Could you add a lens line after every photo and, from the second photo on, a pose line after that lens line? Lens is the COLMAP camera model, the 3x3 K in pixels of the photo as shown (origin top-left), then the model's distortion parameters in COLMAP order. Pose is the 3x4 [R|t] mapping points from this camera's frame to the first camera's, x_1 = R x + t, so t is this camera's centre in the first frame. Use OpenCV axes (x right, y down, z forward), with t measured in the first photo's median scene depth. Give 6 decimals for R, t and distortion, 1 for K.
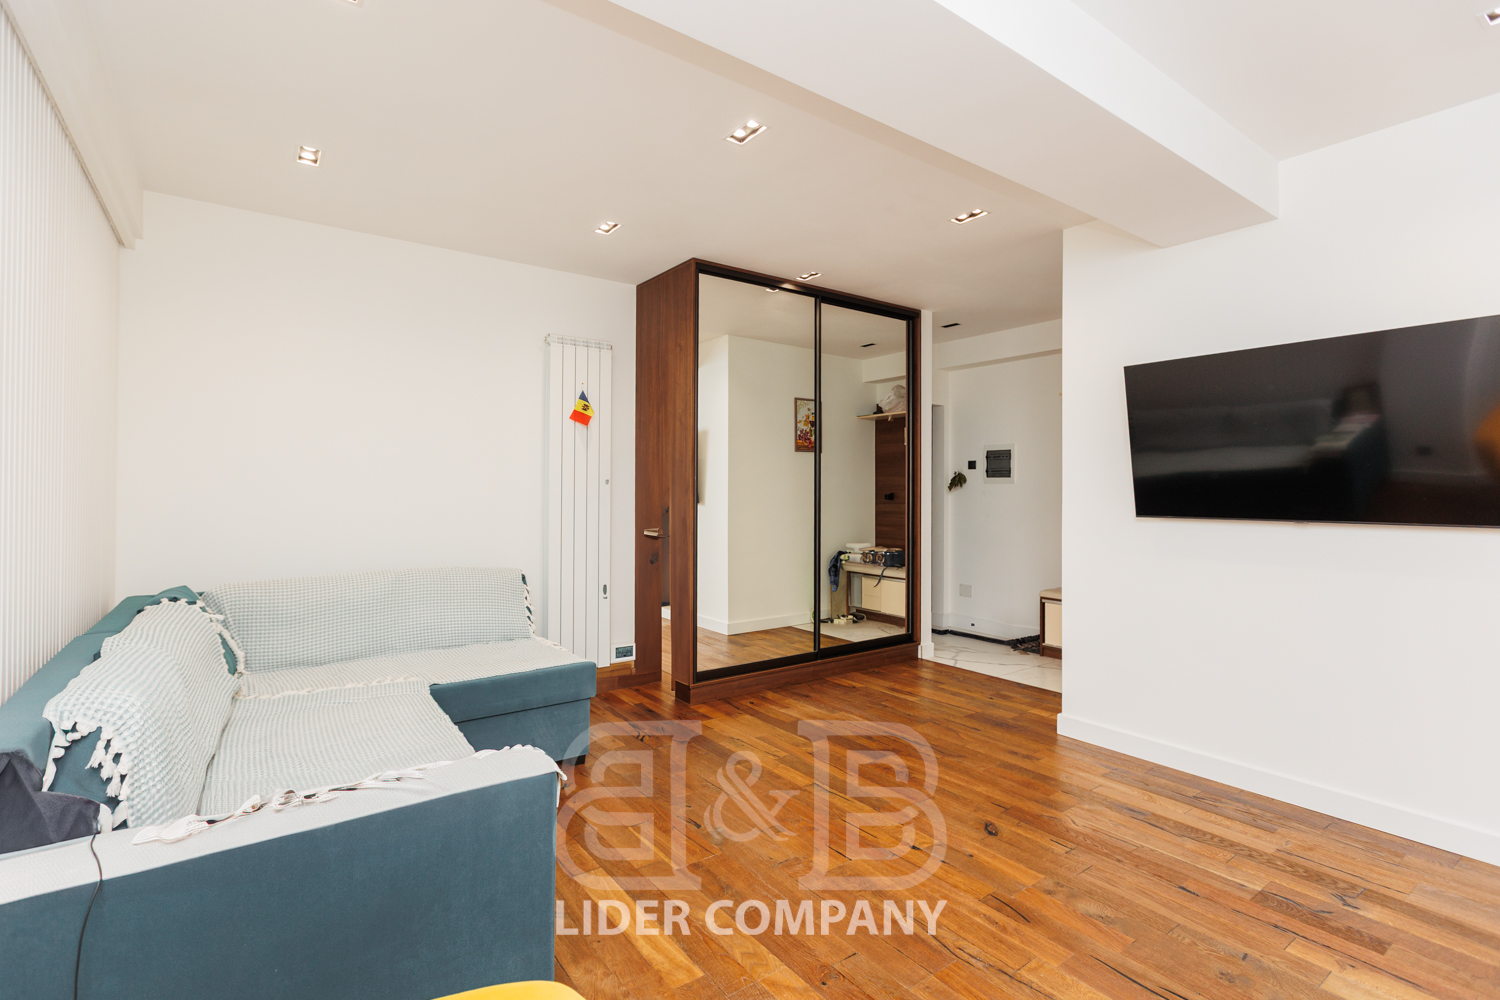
lens RADIAL K [[686.0, 0, 745.8], [0, 686.0, 493.7], [0, 0, 1]] dist [-0.001729, 0.000002]
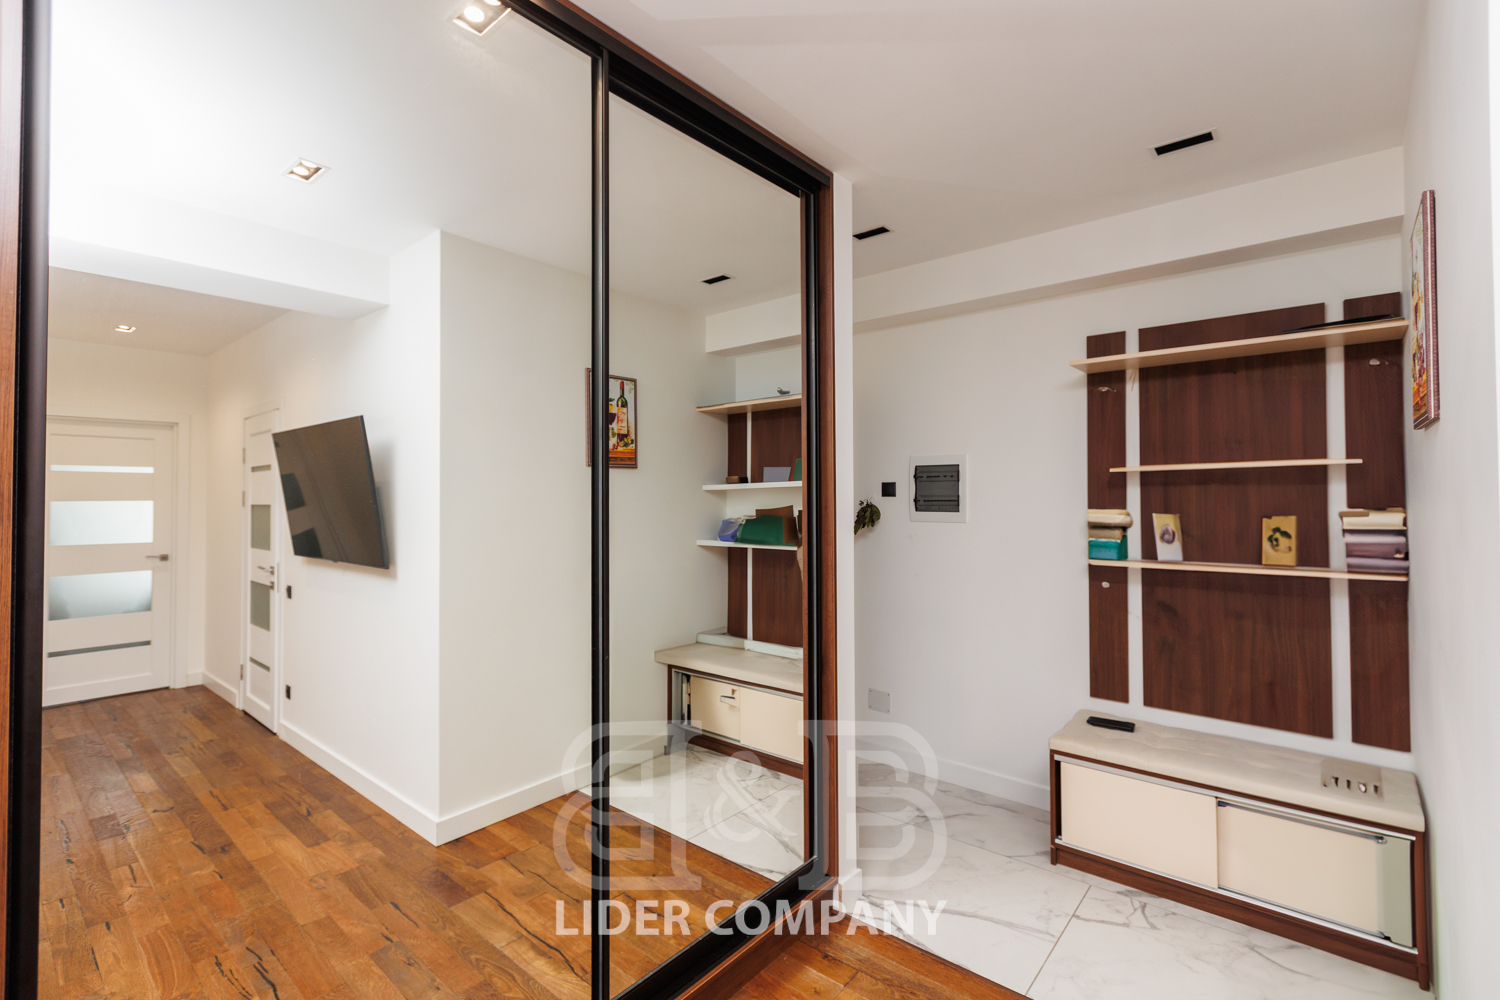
lens RADIAL K [[686.0, 0, 745.2], [0, 686.0, 496.0], [0, 0, 1]] dist [-0.001729, 0.000002]
pose [[0.972033, -0.006593, 0.234752, 0.071585], [0.008163, 0.999950, -0.005717, -0.035802], [-0.234703, 0.007473, 0.972038, 0.474512]]
